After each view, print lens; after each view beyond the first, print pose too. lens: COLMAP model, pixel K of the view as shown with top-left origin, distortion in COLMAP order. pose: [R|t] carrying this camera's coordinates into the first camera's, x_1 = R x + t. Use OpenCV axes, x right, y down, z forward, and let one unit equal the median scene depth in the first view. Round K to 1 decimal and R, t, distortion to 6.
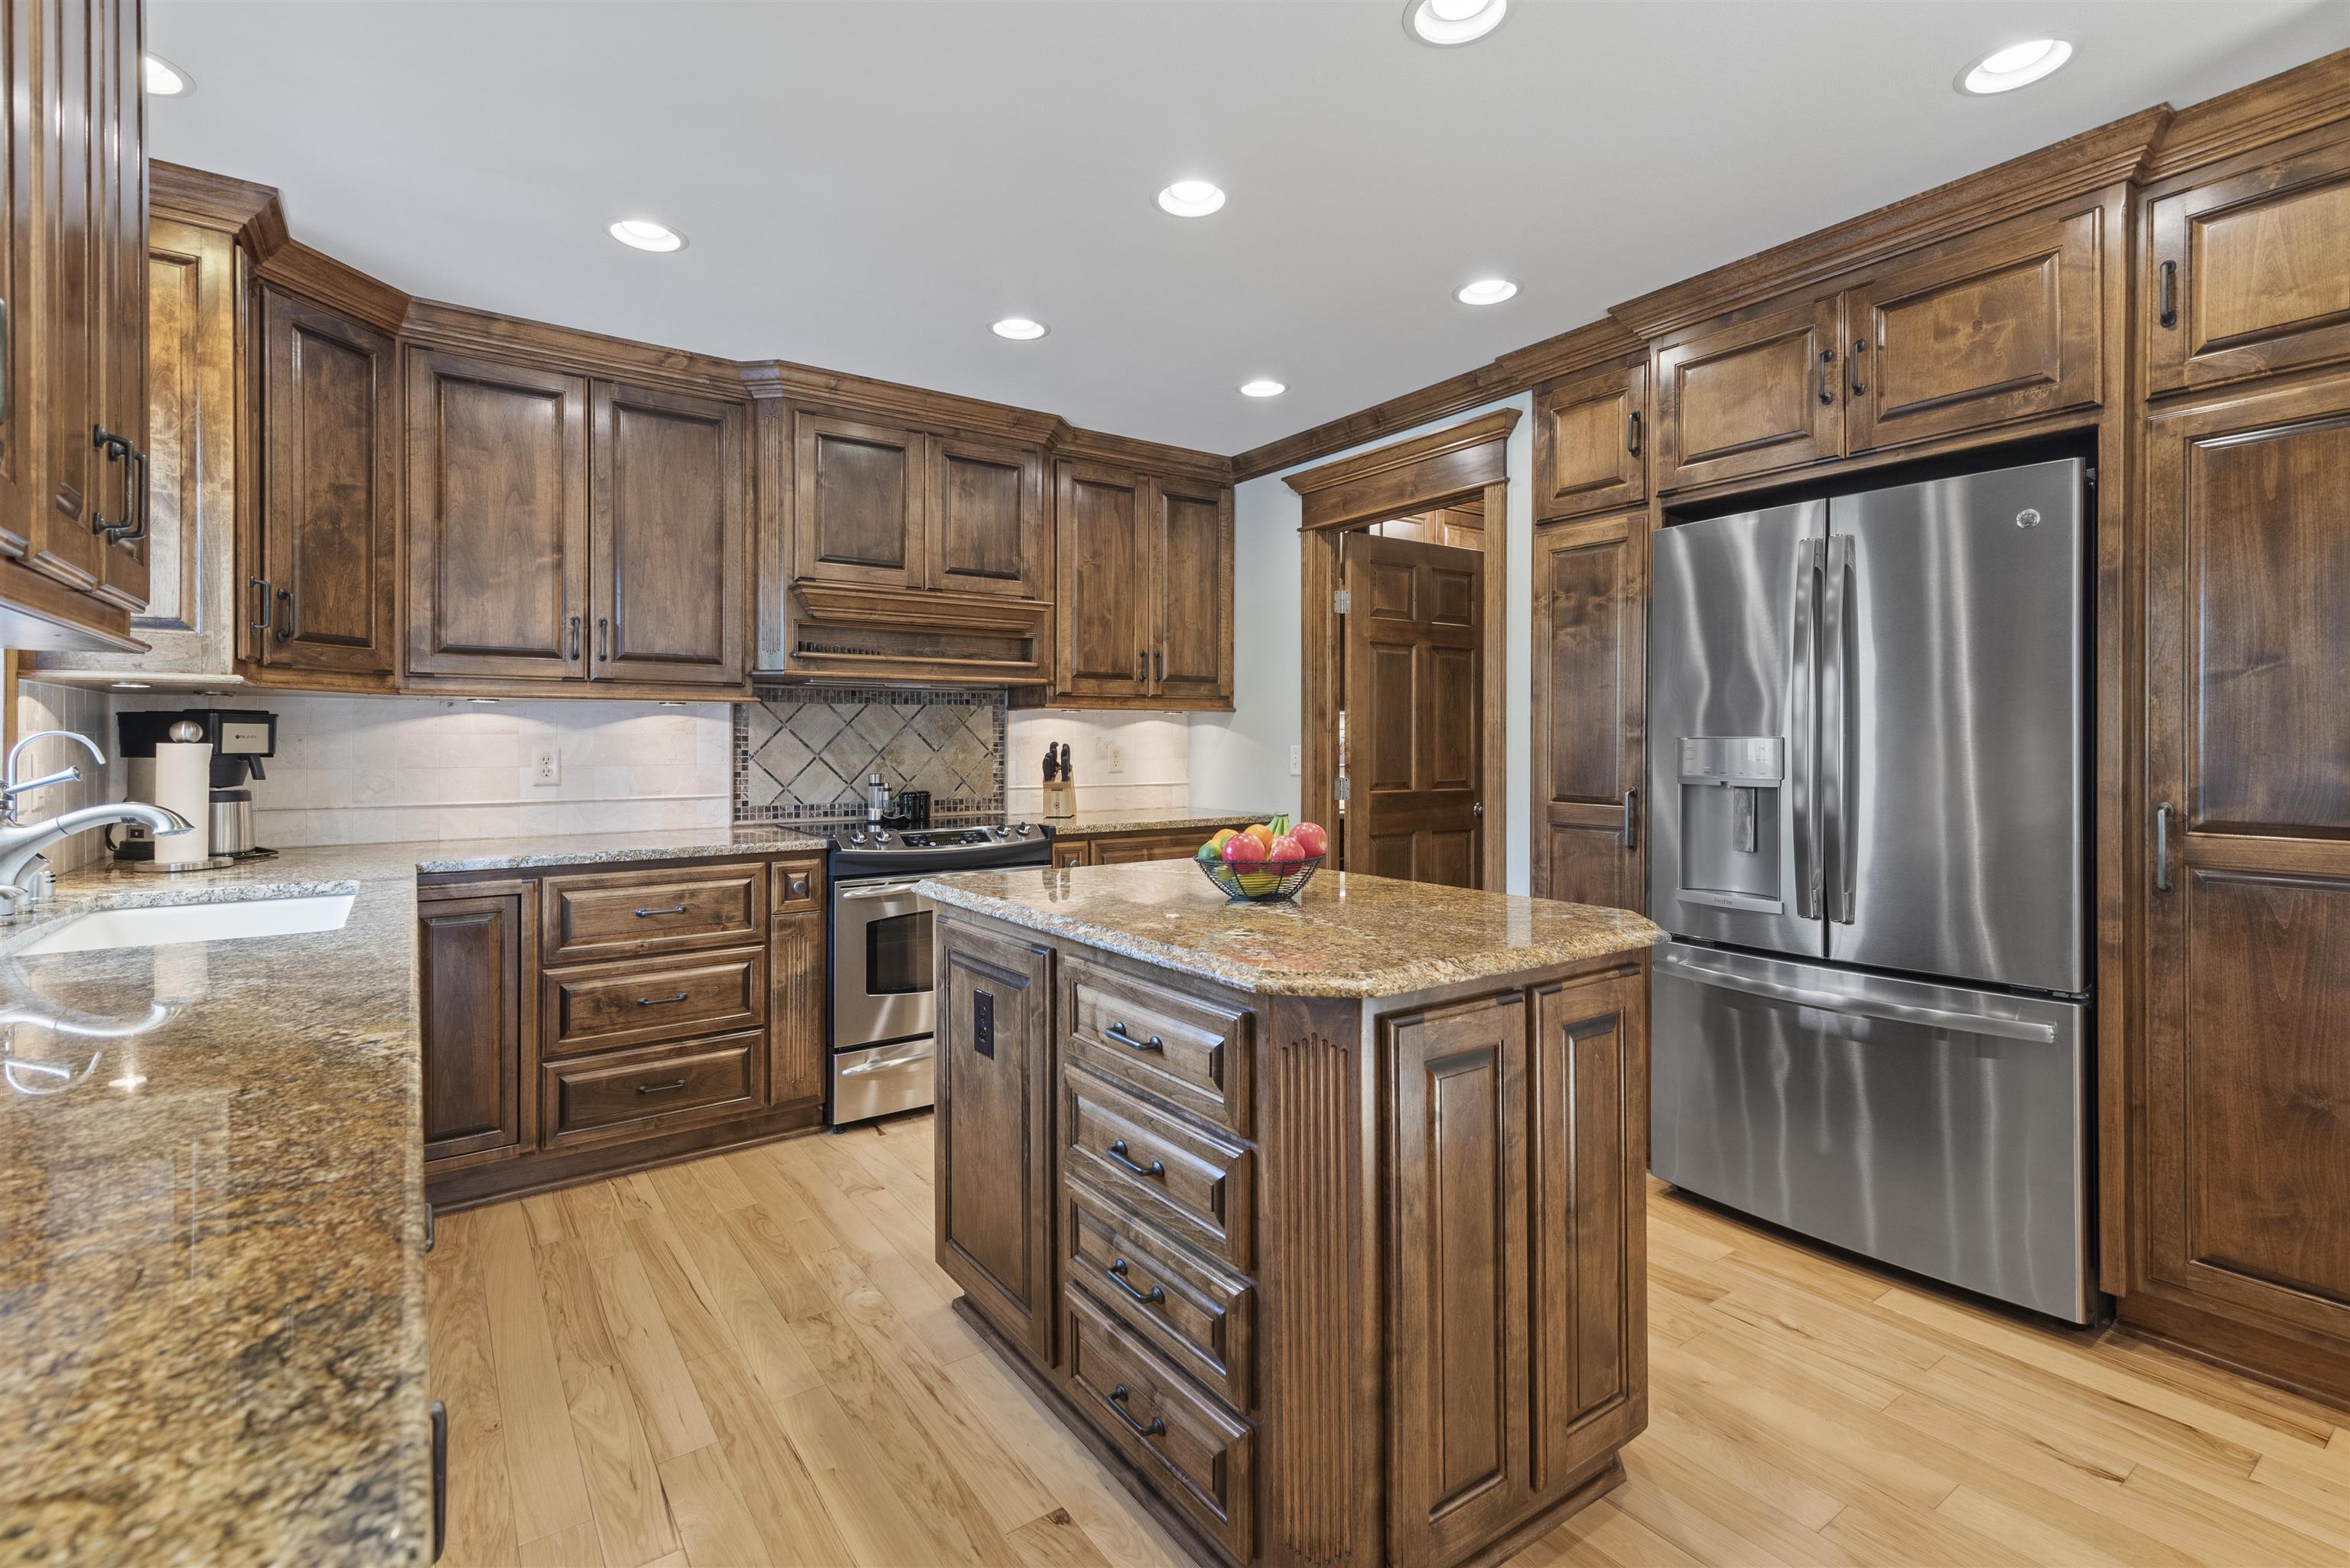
lens RADIAL K [[1068.3, 0, 1180.2], [0, 1068.3, 739.0], [0, 0, 1]] dist [0.019648, 0.000012]
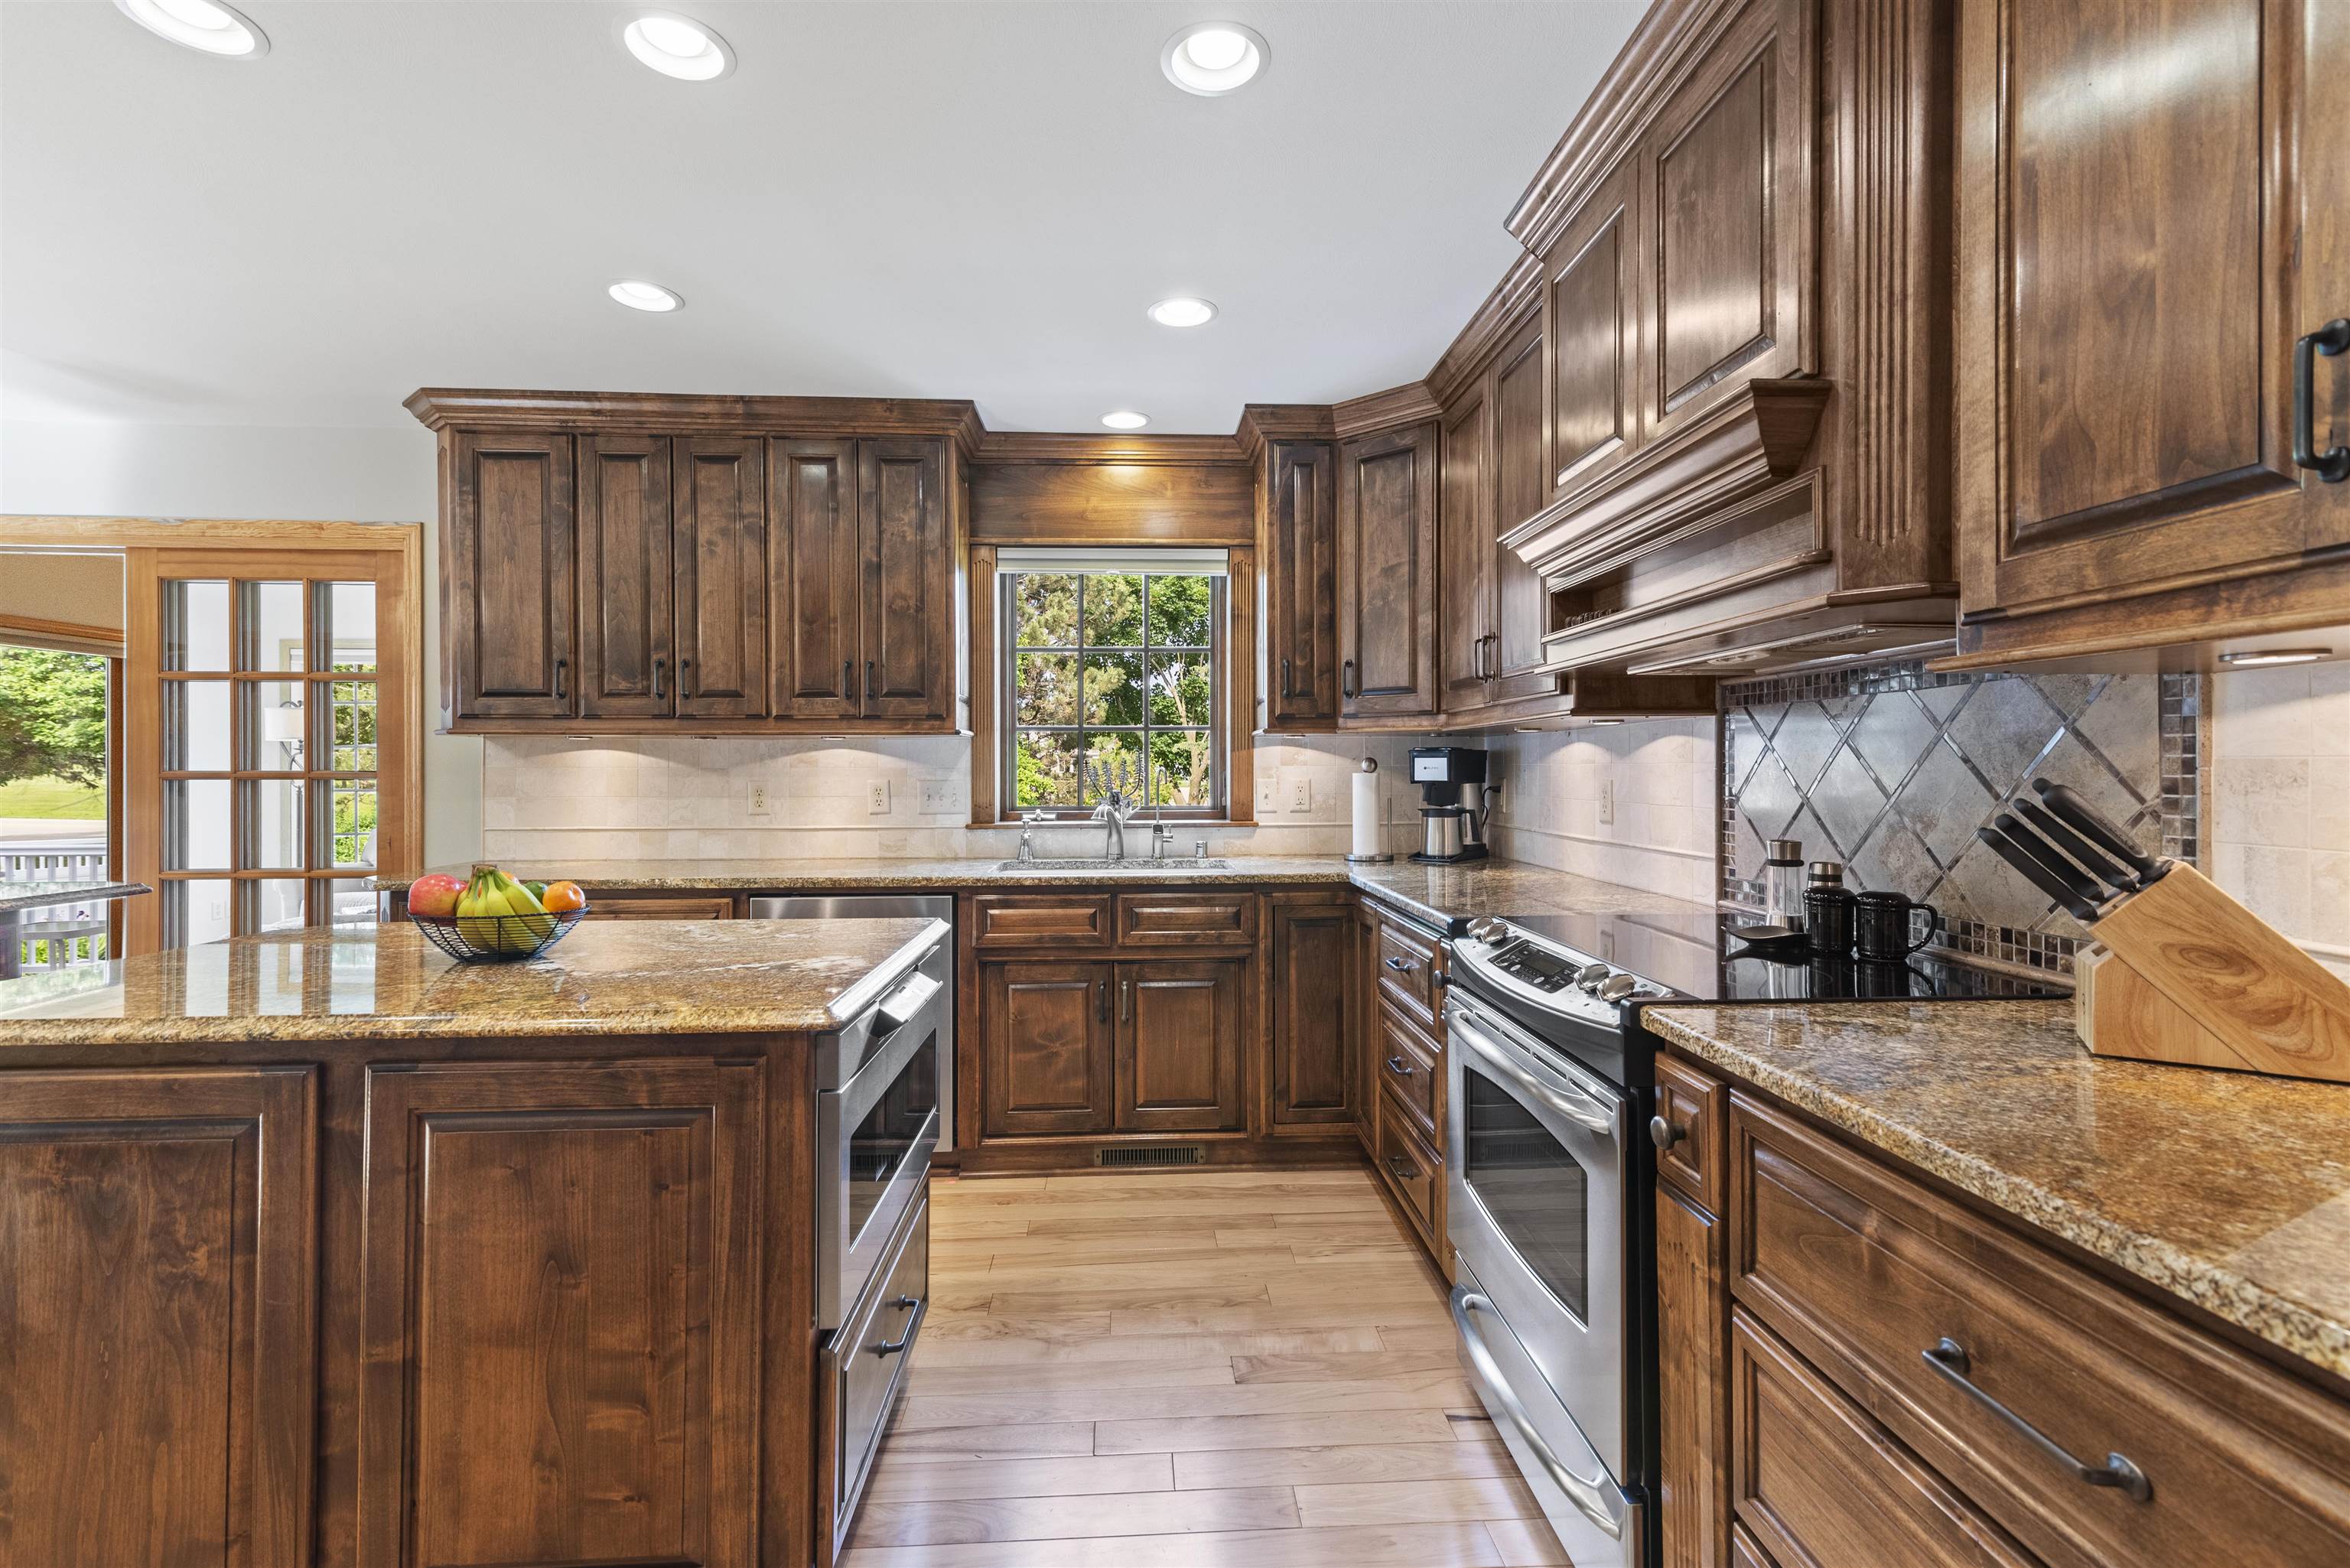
lens RADIAL K [[1055.4, 0, 1184.0], [0, 1055.4, 773.6], [0, 0, 1]] dist [0.016643, 0.000041]
pose [[-0.527997, 0.003247, -0.849240, 0.317167], [0.001336, 0.999995, 0.002992, 0.000484], [0.849245, 0.000445, -0.527999, 1.179319]]
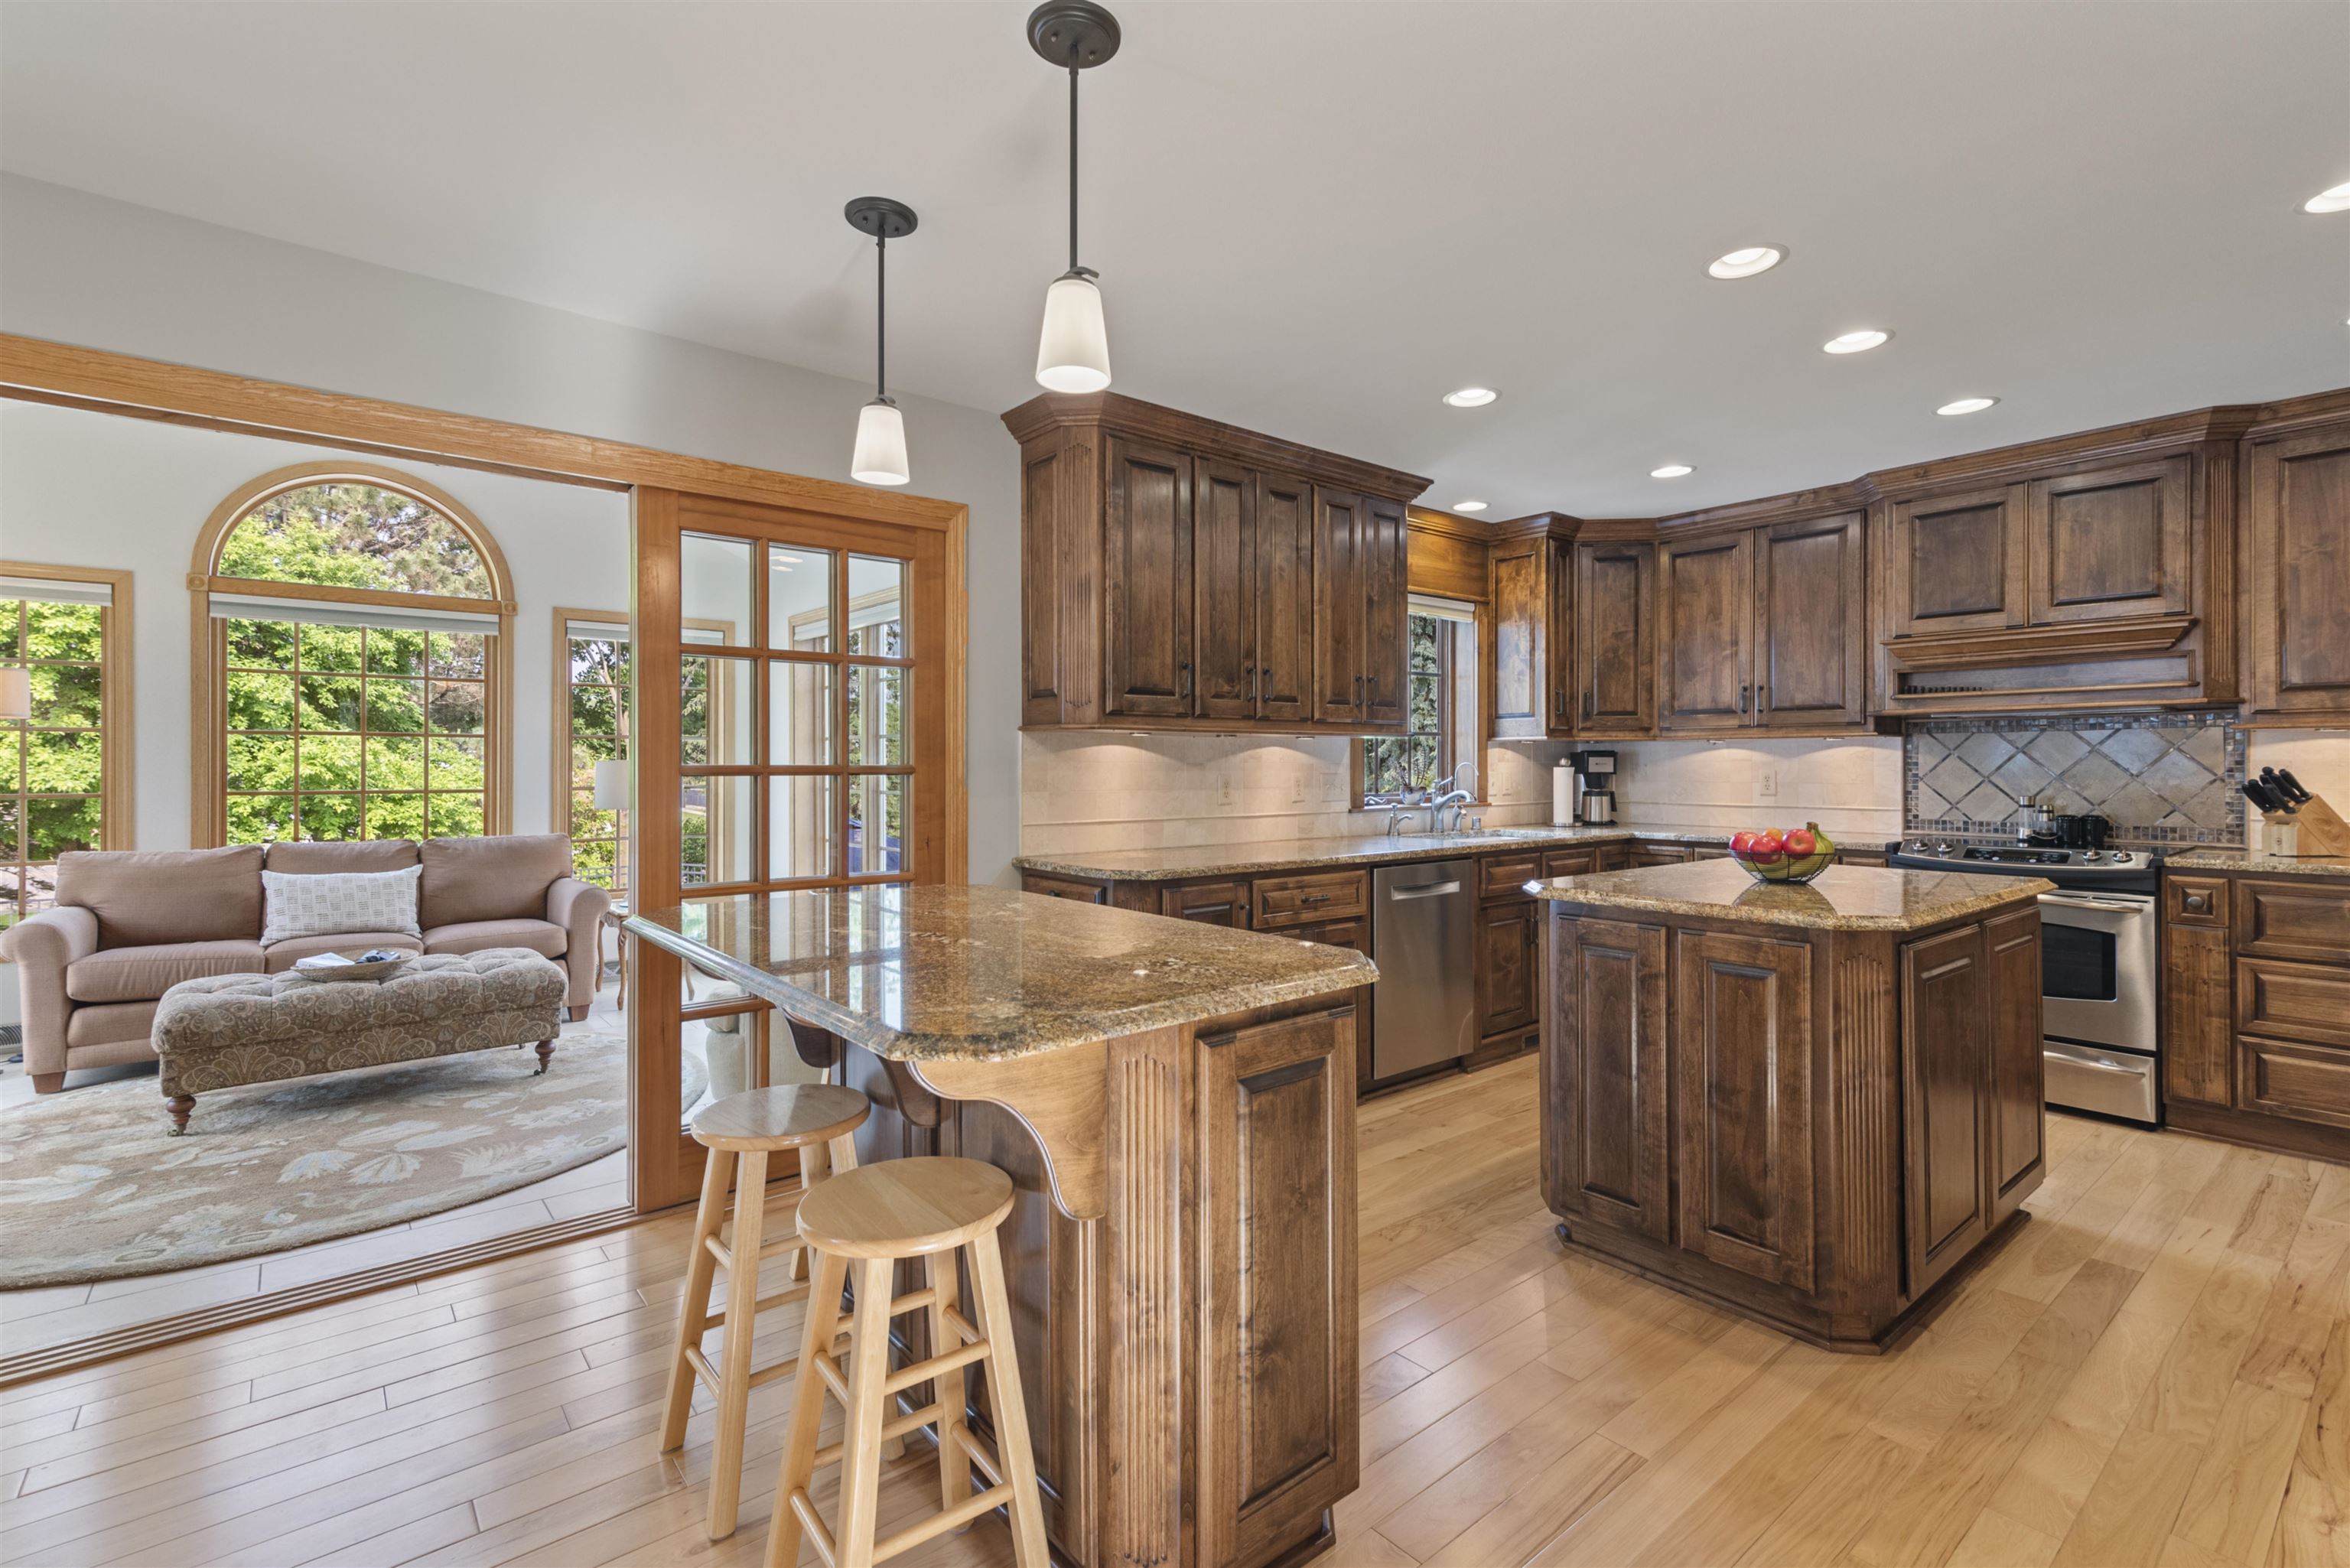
lens RADIAL K [[1055.4, 0, 1184.0], [0, 1055.4, 773.6], [0, 0, 1]] dist [0.016643, 0.000041]
pose [[0.074710, 0.006430, -0.997185, 0.847938], [0.001652, 0.999977, 0.006571, 0.001599], [0.997204, -0.002138, 0.074697, 0.075016]]
